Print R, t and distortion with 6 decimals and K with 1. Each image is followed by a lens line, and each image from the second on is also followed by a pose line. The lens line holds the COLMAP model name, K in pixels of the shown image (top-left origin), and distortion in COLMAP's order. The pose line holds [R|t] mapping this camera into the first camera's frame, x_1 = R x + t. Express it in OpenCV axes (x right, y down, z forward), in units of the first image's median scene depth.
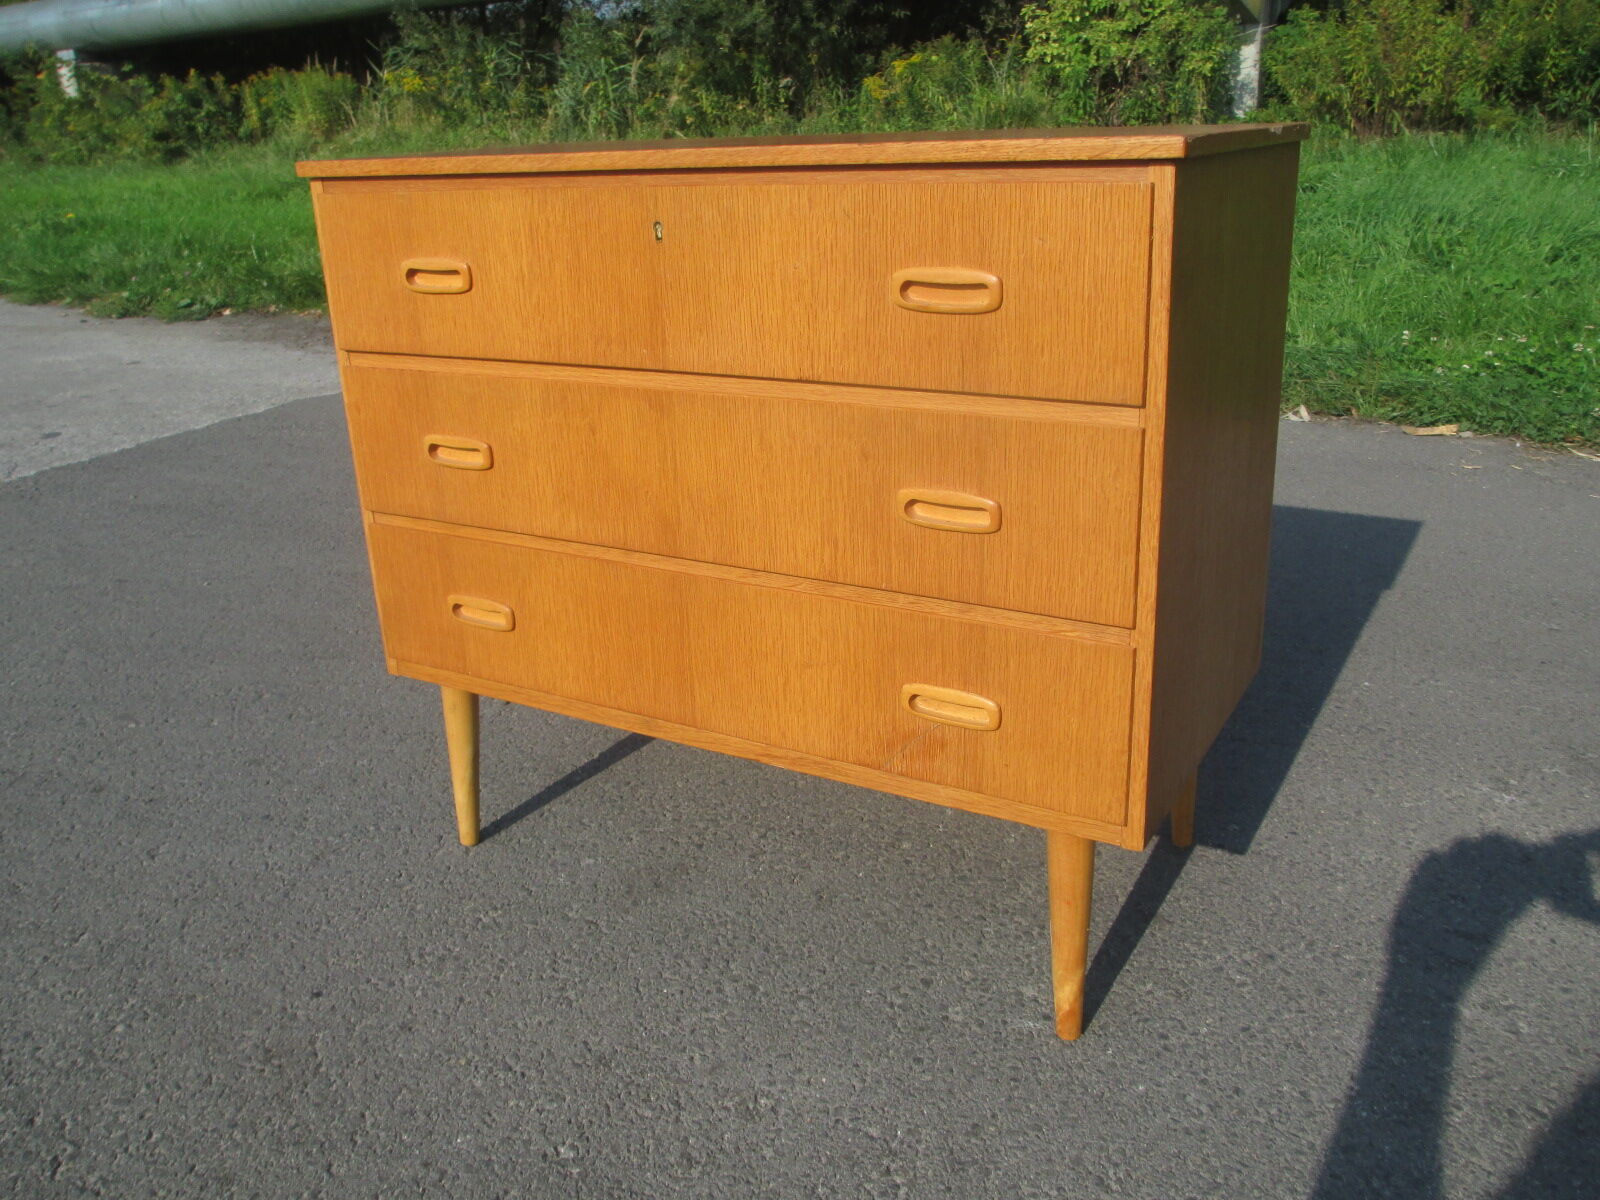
lens RADIAL K [[1306.8, 0, 793.1], [0, 1306.8, 569.6], [0, 0, 1]] dist [-0.057807, -0.006404]
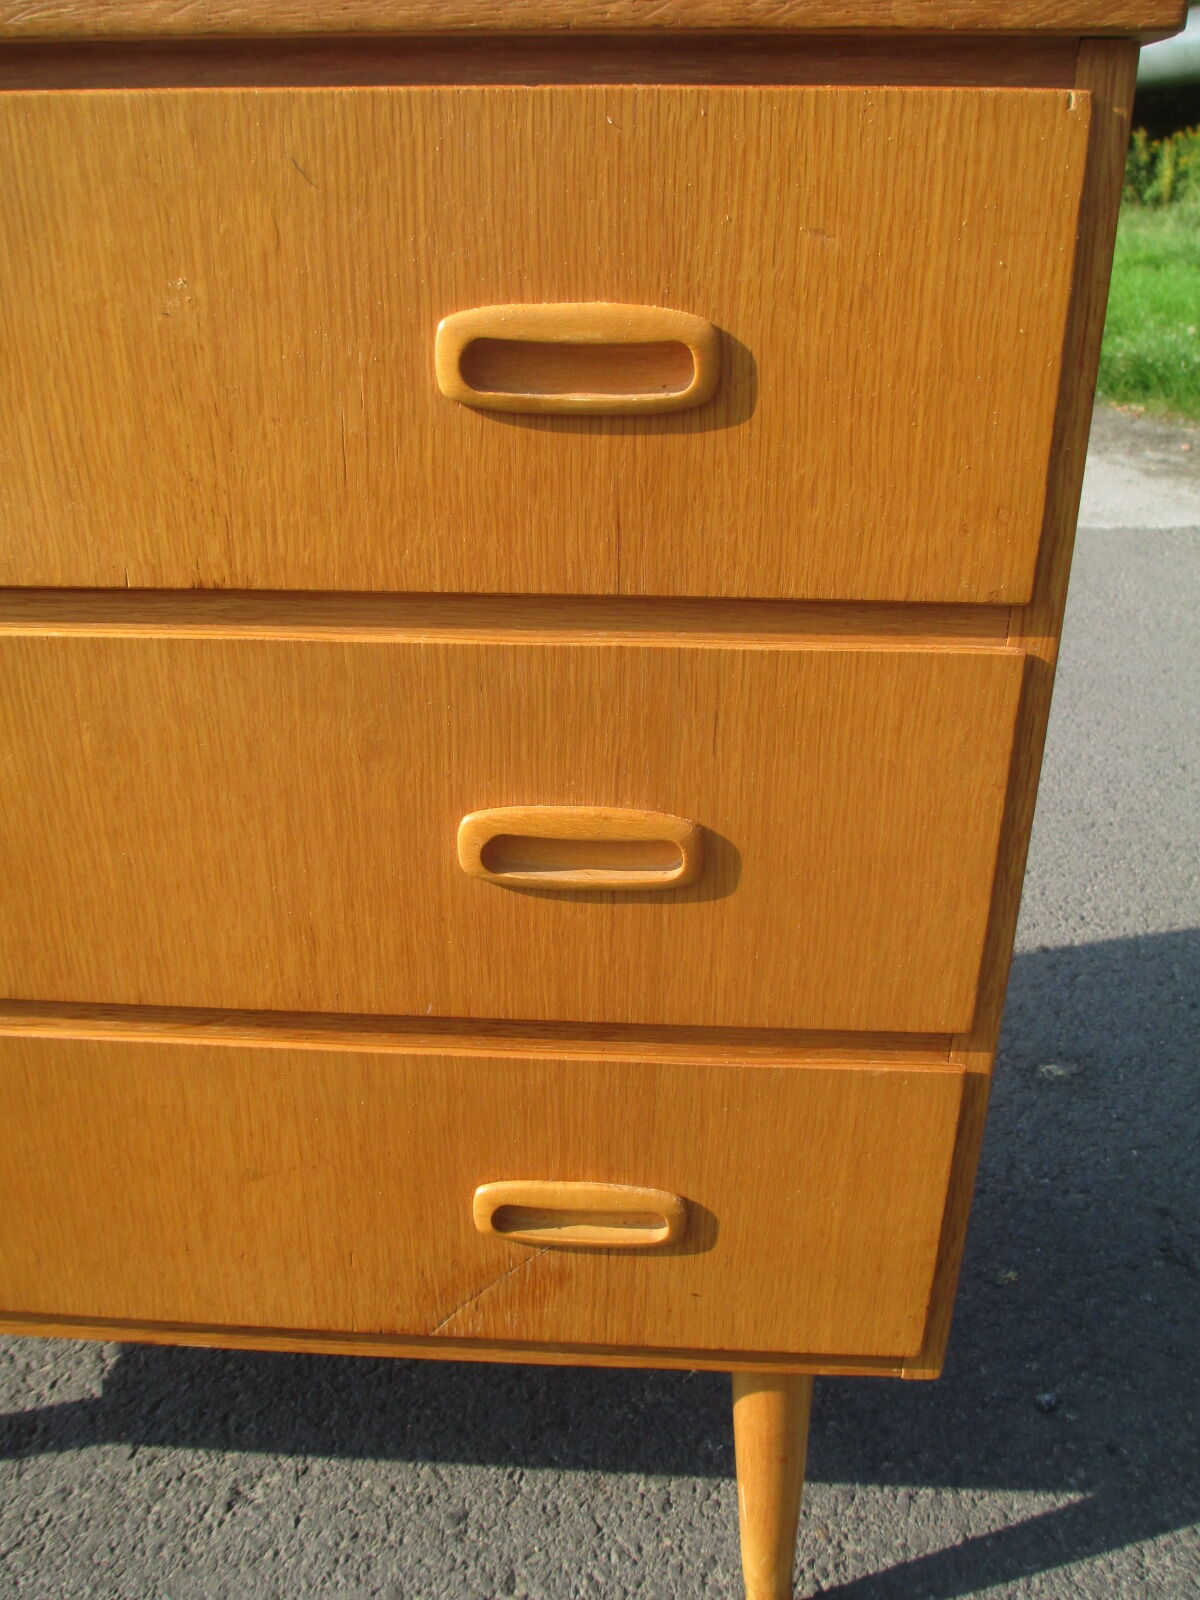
lens RADIAL K [[1404.7, 0, 568.0], [0, 1404.7, 798.2], [0, 0, 1]] dist [-0.054238, 0.024678]
pose [[0.891929, -0.151447, 0.426059, -0.084504], [0.113777, 0.987095, 0.112687, -0.108393], [-0.437627, -0.052033, 0.897650, 0.506178]]
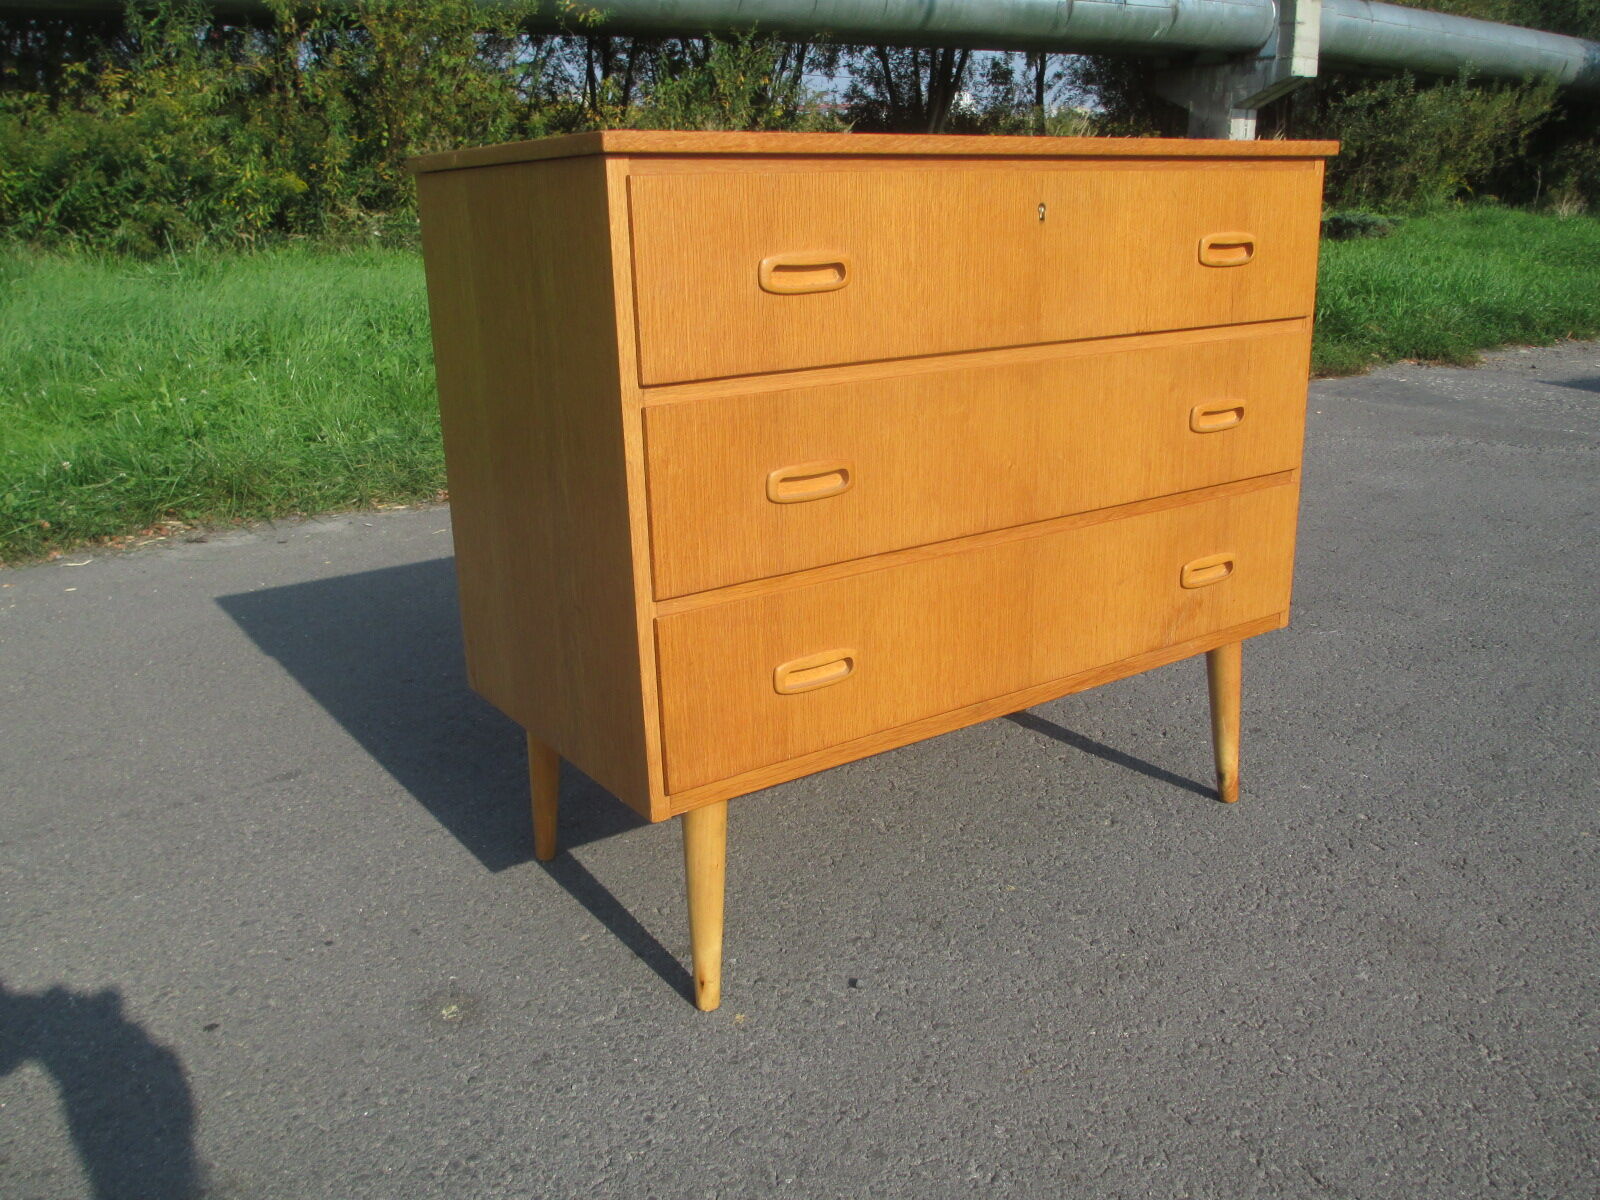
lens RADIAL K [[1364.3, 0, 800.0], [0, 1364.3, 600.0], [0, 0, 1]] dist [-0.077841, 0.007746]
pose [[0.424382, -0.229057, 0.876033, -1.201288], [0.302842, 0.947665, 0.101079, -0.123479], [-0.853339, 0.222404, 0.471540, 0.683747]]
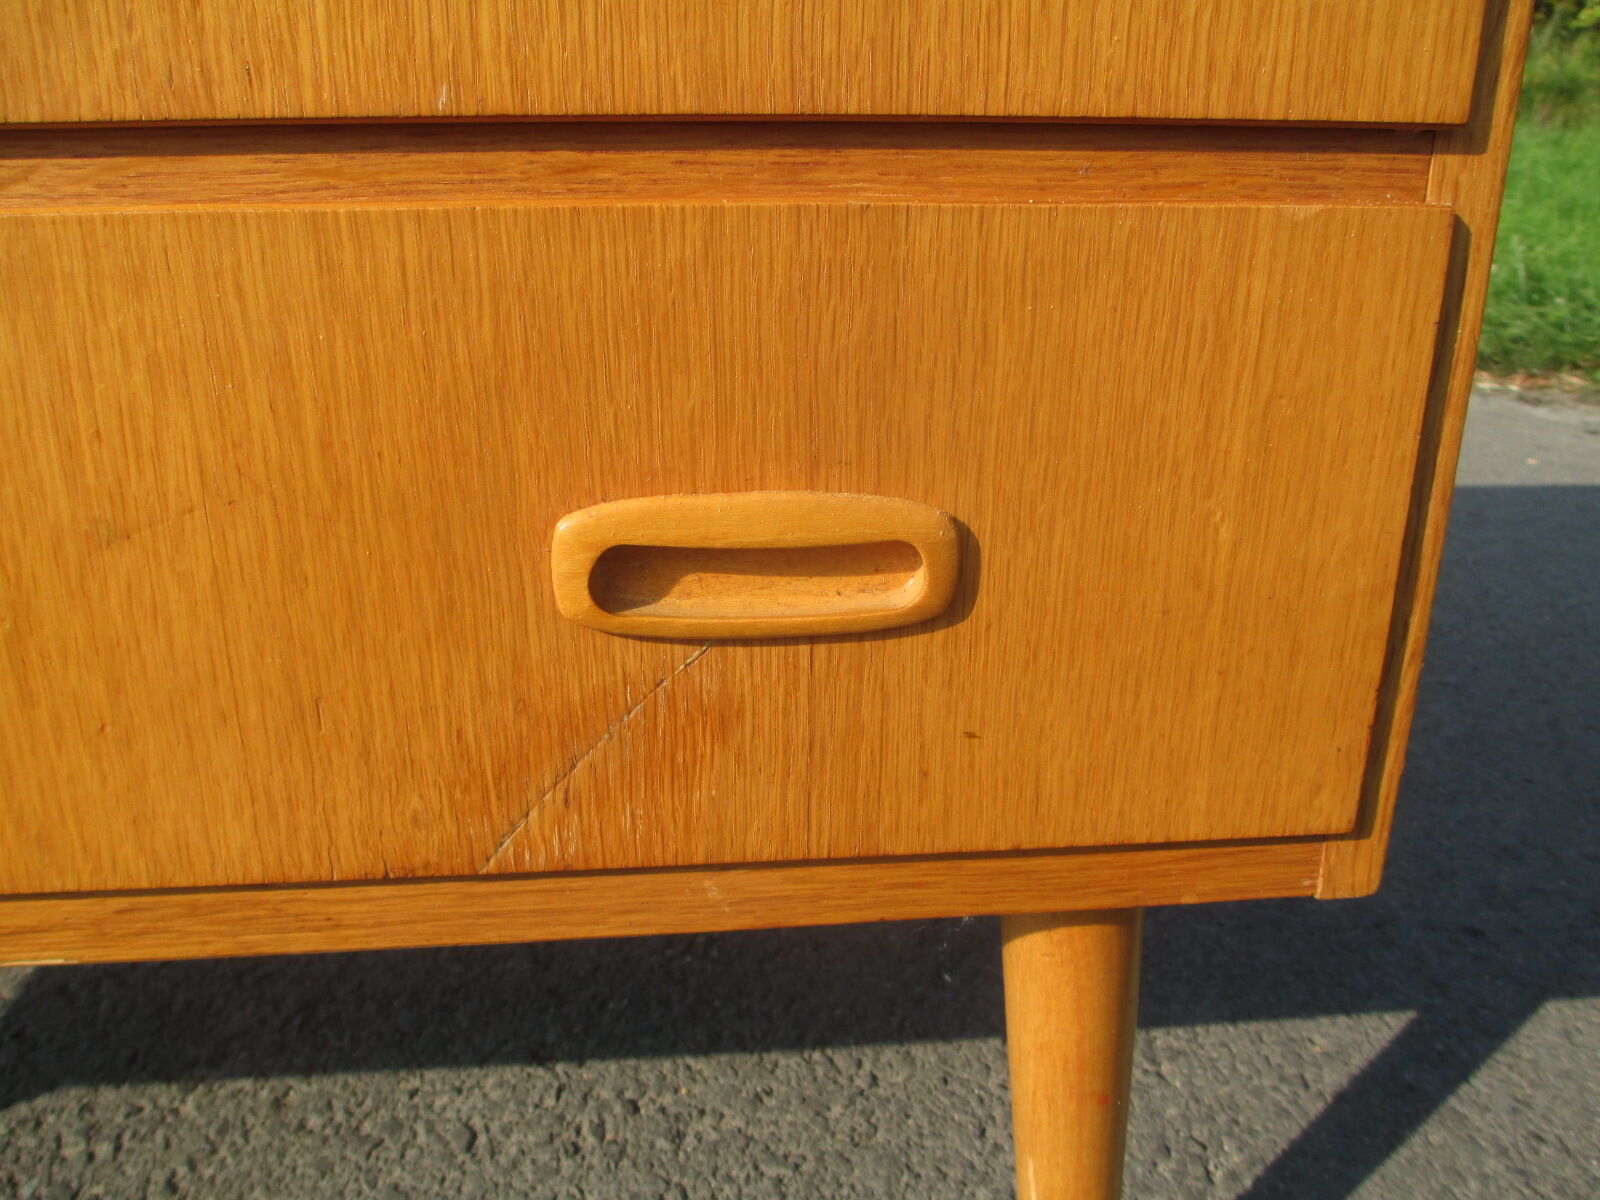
lens RADIAL K [[1404.7, 0, 800.0], [0, 1404.7, 600.0], [0, 0, 1]] dist [-0.054238, 0.024678]
pose [[0.815113, -0.166510, 0.554856, -0.029905], [0.158864, 0.985332, 0.062314, 0.091500], [-0.557093, 0.037354, 0.829609, 0.727978]]
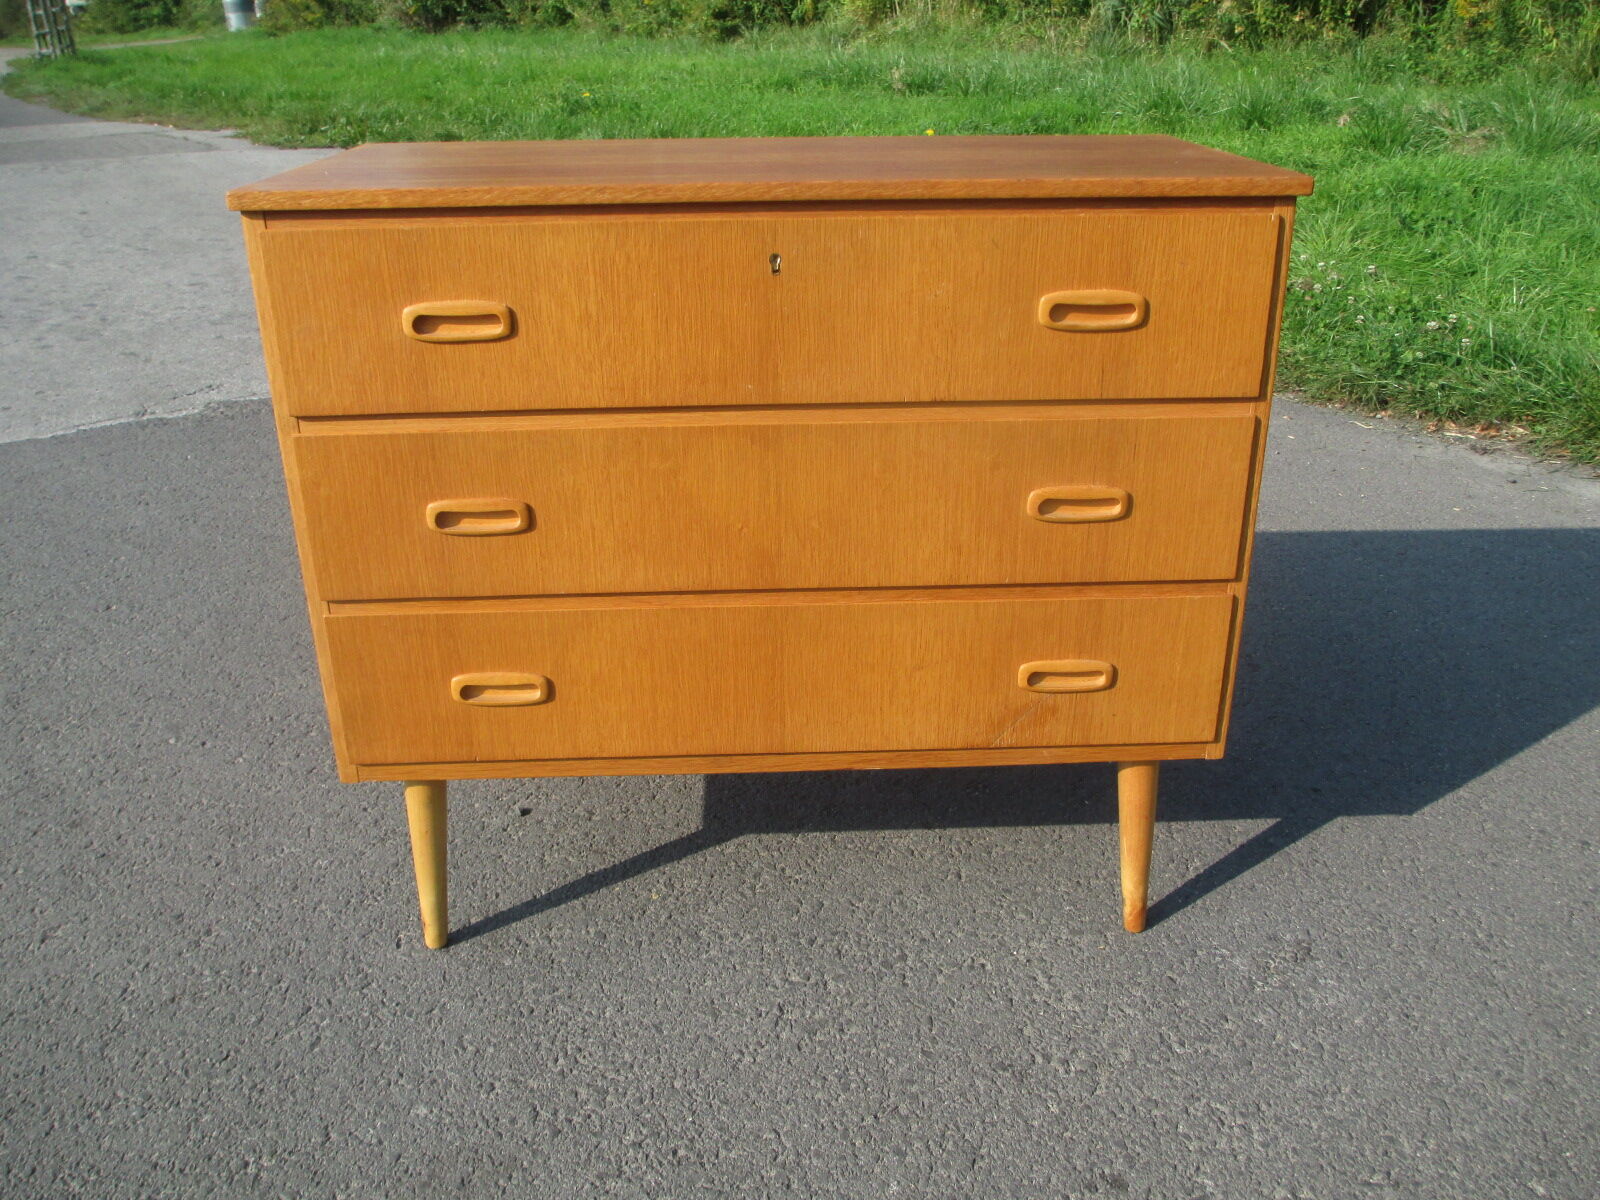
lens RADIAL K [[1404.7, 0, 800.0], [0, 1404.7, 600.0], [0, 0, 1]] dist [-0.054238, 0.024678]
pose [[0.845370, -0.187905, 0.500042, -0.633580], [0.152237, 0.982017, 0.111649, -0.122346], [-0.512029, -0.018260, 0.858774, 0.081257]]
